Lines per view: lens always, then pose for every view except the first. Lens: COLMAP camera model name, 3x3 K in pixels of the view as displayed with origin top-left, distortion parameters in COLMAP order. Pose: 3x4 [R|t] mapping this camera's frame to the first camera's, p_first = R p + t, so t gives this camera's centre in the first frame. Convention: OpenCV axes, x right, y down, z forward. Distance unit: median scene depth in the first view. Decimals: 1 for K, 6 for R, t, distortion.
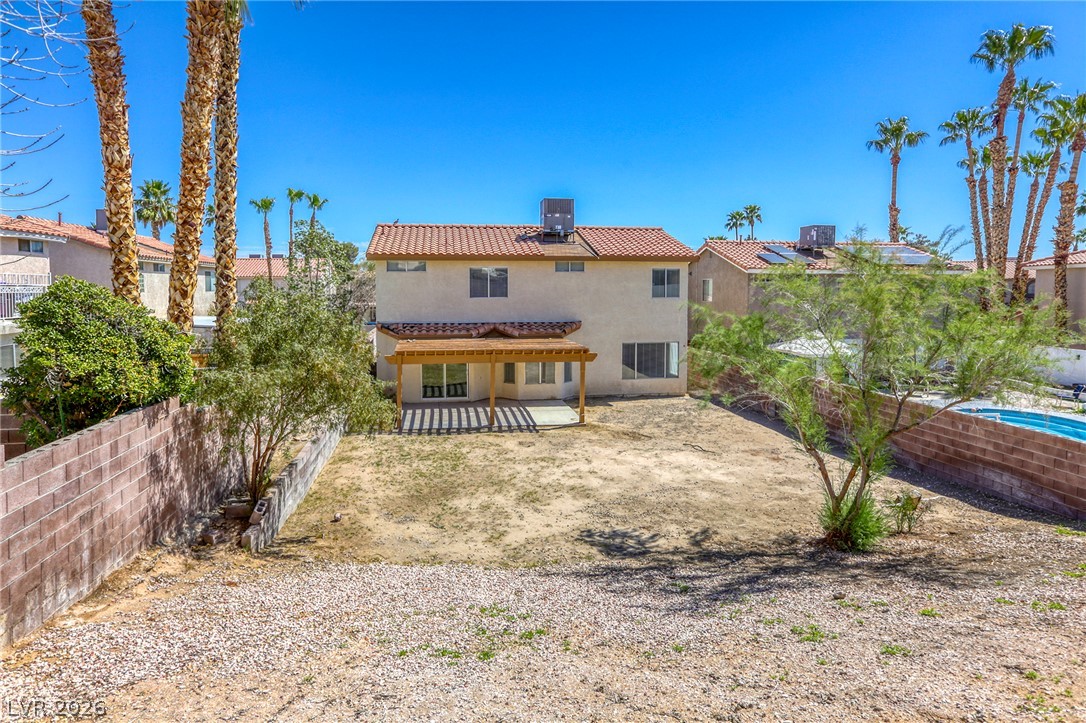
lens RADIAL K [[592.3, 0, 485.5], [0, 592.3, 321.0], [0, 0, 1]] dist [-0.049145, 0.000187]
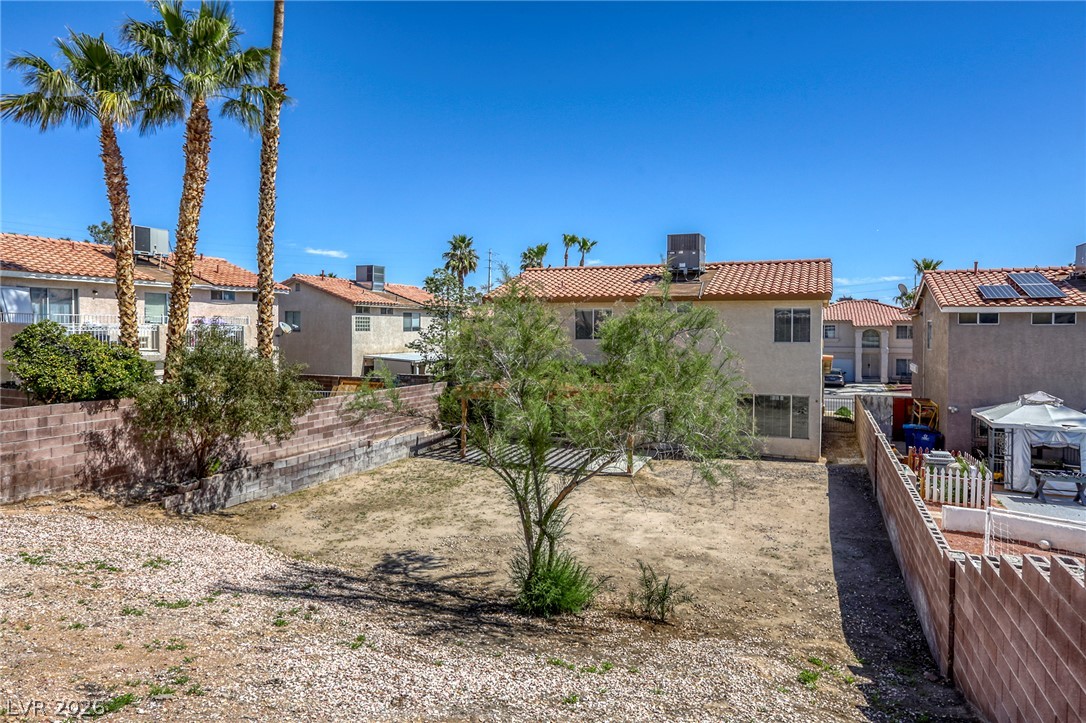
lens RADIAL K [[622.7, 0, 539.4], [0, 622.7, 333.9], [0, 0, 1]] dist [-0.024995, 0.000580]
pose [[0.866038, 0.010635, -0.499866, 0.878500], [-0.034787, 0.998633, -0.039024, -0.008973], [0.498767, 0.051185, 0.865223, 0.095548]]
